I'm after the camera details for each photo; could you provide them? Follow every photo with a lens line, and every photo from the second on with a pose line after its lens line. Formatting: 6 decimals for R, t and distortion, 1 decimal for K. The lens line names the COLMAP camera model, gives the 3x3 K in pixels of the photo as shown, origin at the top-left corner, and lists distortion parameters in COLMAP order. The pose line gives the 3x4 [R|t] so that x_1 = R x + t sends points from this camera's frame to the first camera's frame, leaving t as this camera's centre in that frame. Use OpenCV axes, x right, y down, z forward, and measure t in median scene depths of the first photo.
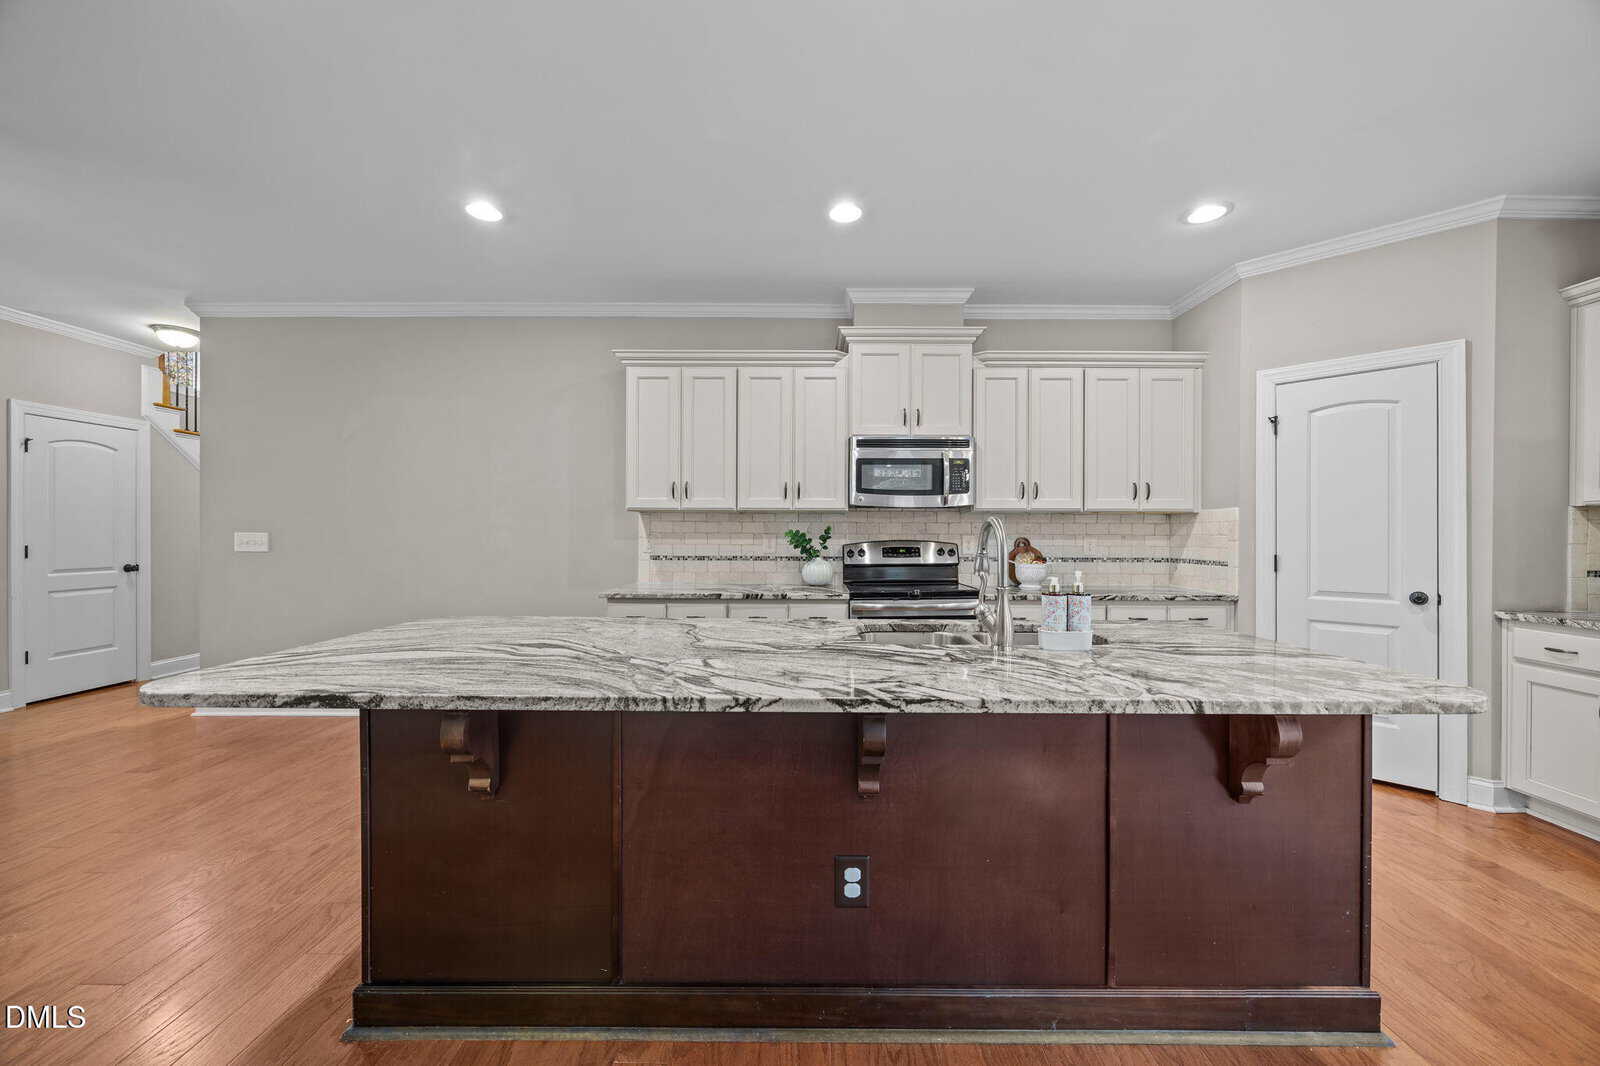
lens RADIAL K [[606.6, 0, 805.2], [0, 606.6, 536.8], [0, 0, 1]] dist [-0.000477, -0.000251]
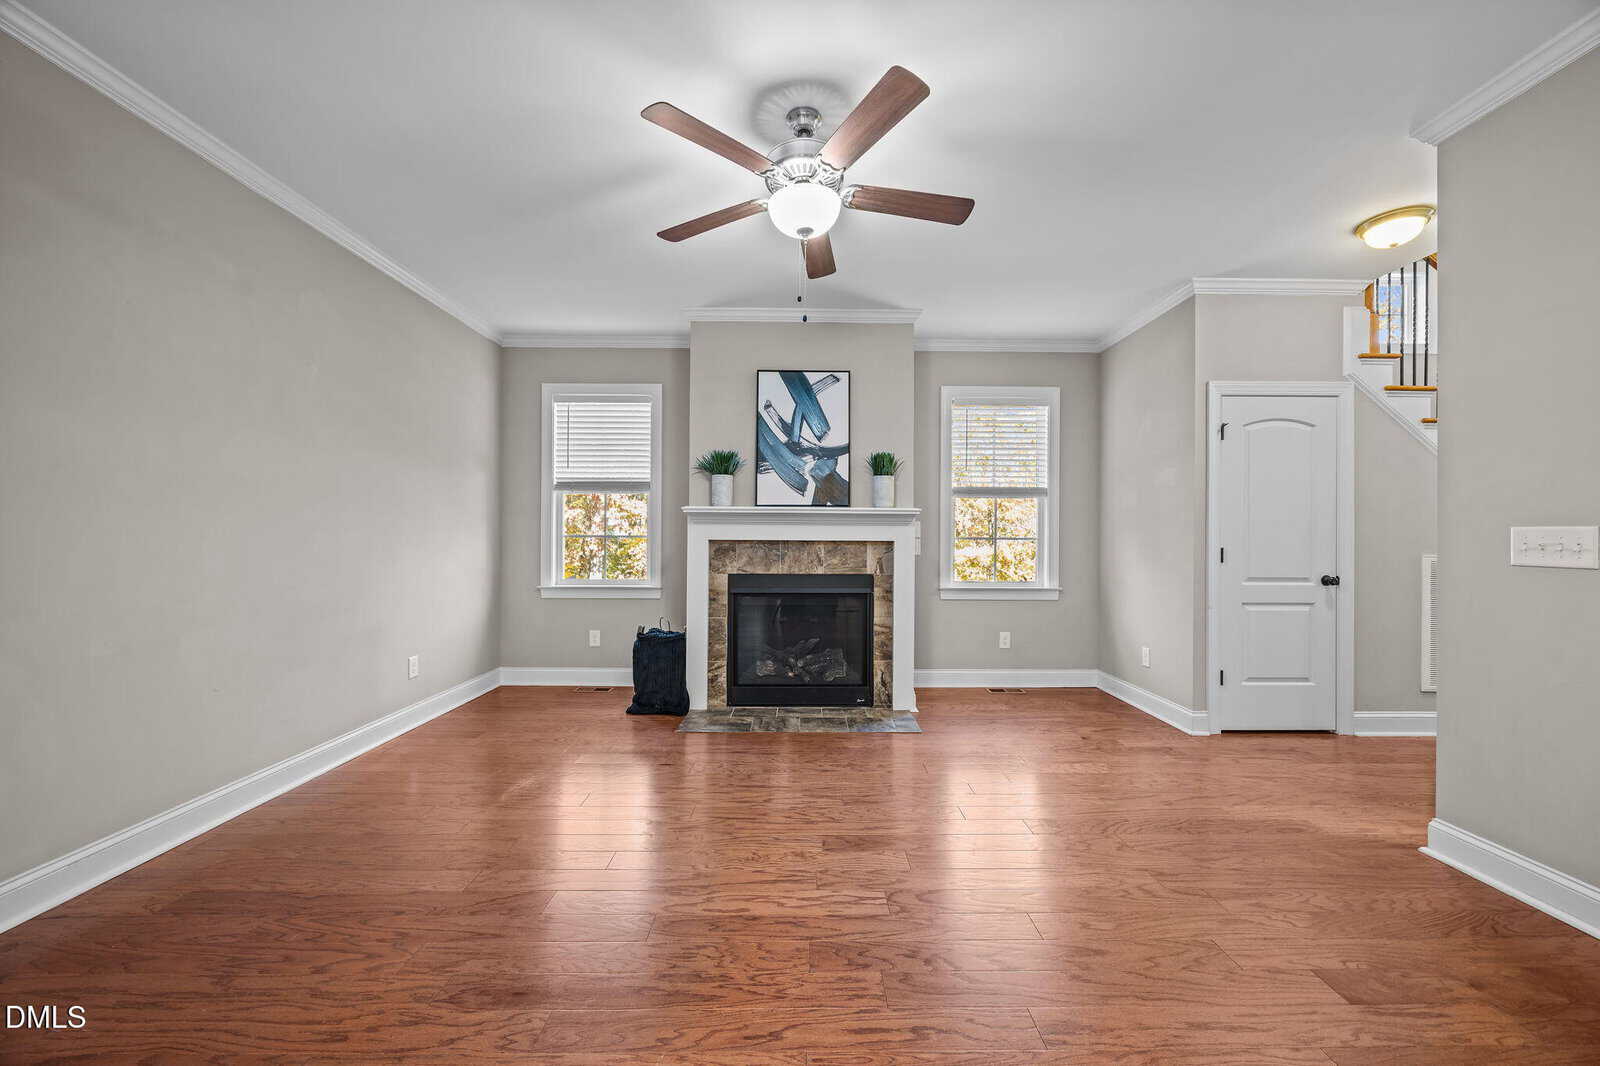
lens RADIAL K [[606.6, 0, 805.2], [0, 606.6, 536.8], [0, 0, 1]] dist [-0.000477, -0.000251]
pose [[0.013978, -0.005731, -0.999886, -0.467732], [-0.008402, 0.999948, -0.005849, 0.009529], [0.999867, 0.008483, 0.013929, 0.428151]]
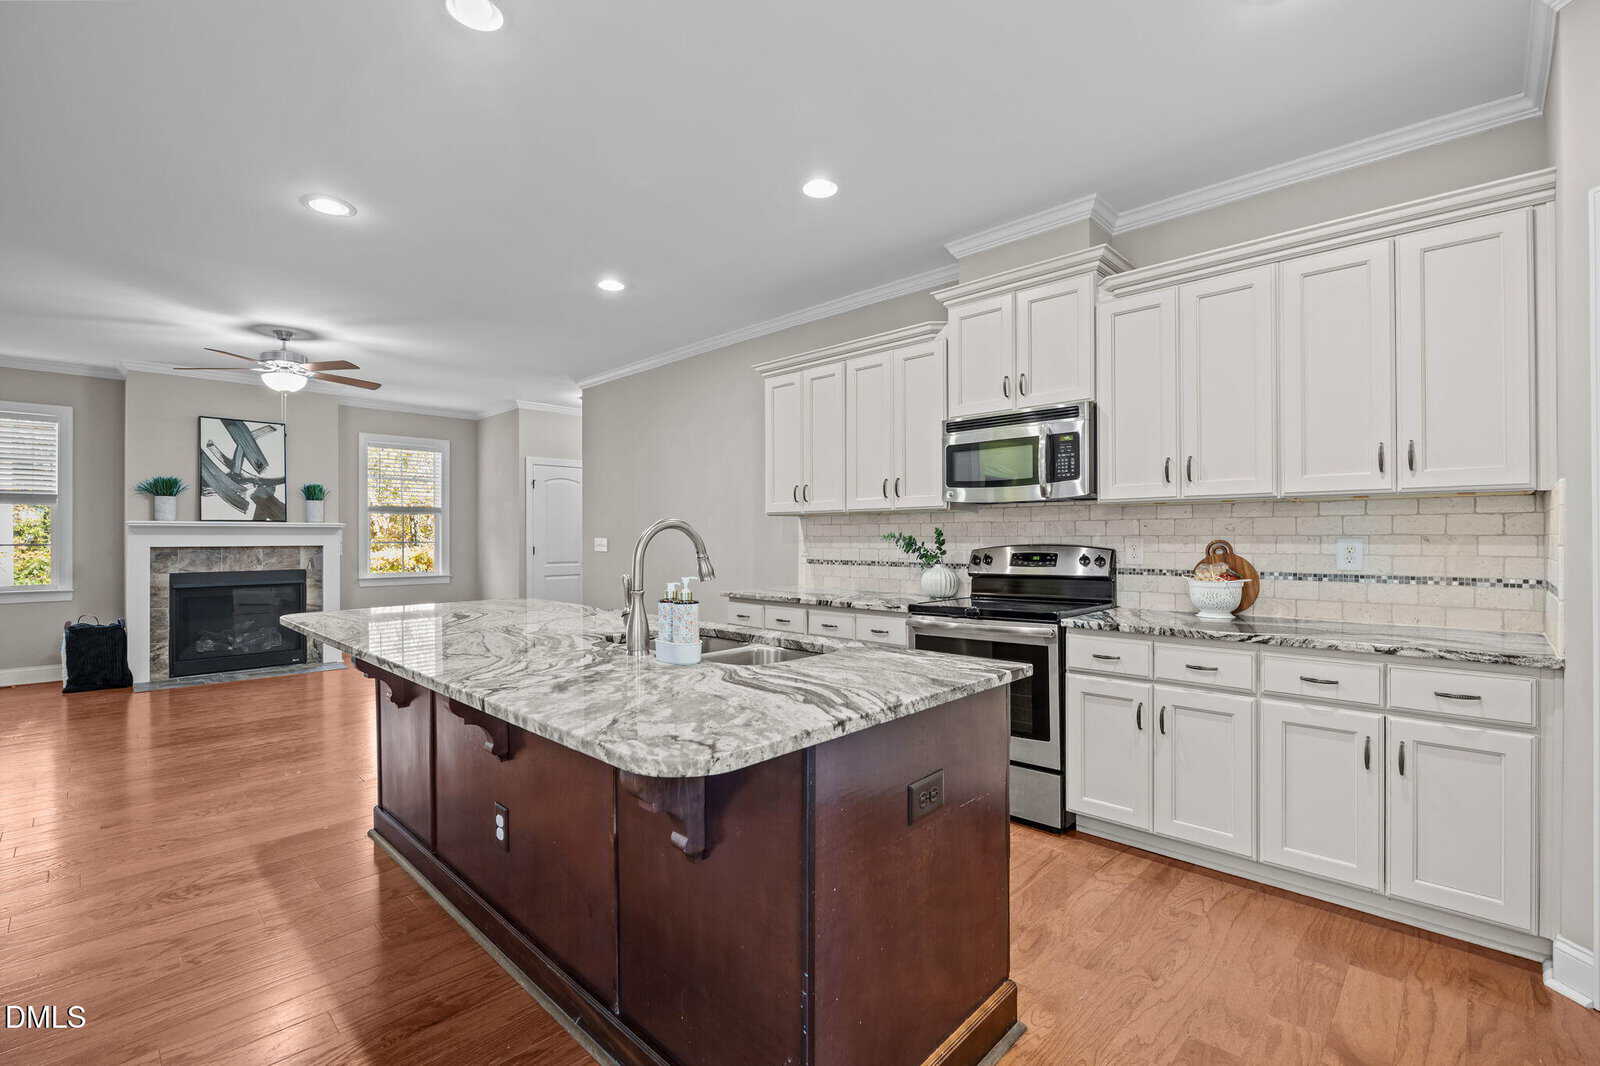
lens RADIAL K [[711.1, 0, 808.4], [0, 711.1, 536.4], [0, 0, 1]] dist [-0.000882, -0.008089]
pose [[0.723451, -0.006094, -0.690349, 0.582514], [0.002909, 0.999979, -0.005779, 0.000197], [0.690369, 0.002172, 0.723454, 0.151400]]
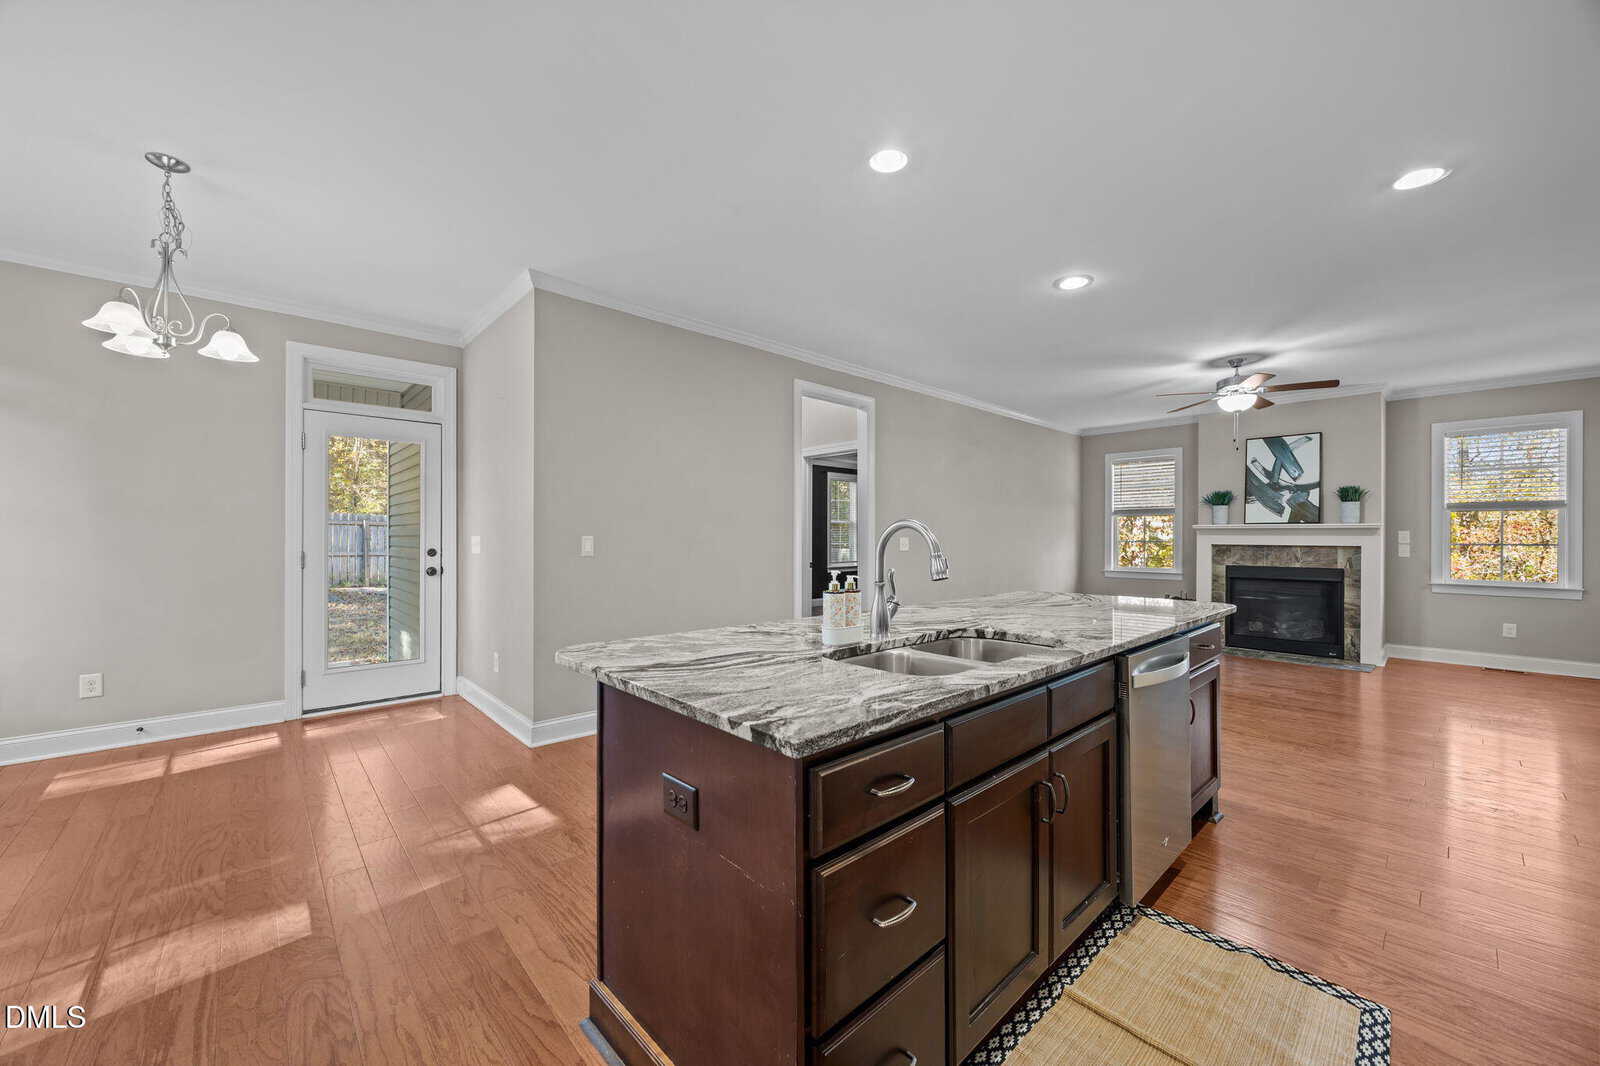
lens RADIAL K [[606.6, 0, 805.2], [0, 606.6, 536.8], [0, 0, 1]] dist [-0.000477, -0.000251]
pose [[-0.730505, -0.005945, -0.682881, 0.536243], [-0.008084, 0.999967, -0.000057, -0.002562], [0.682859, 0.005479, -0.730529, 0.754843]]
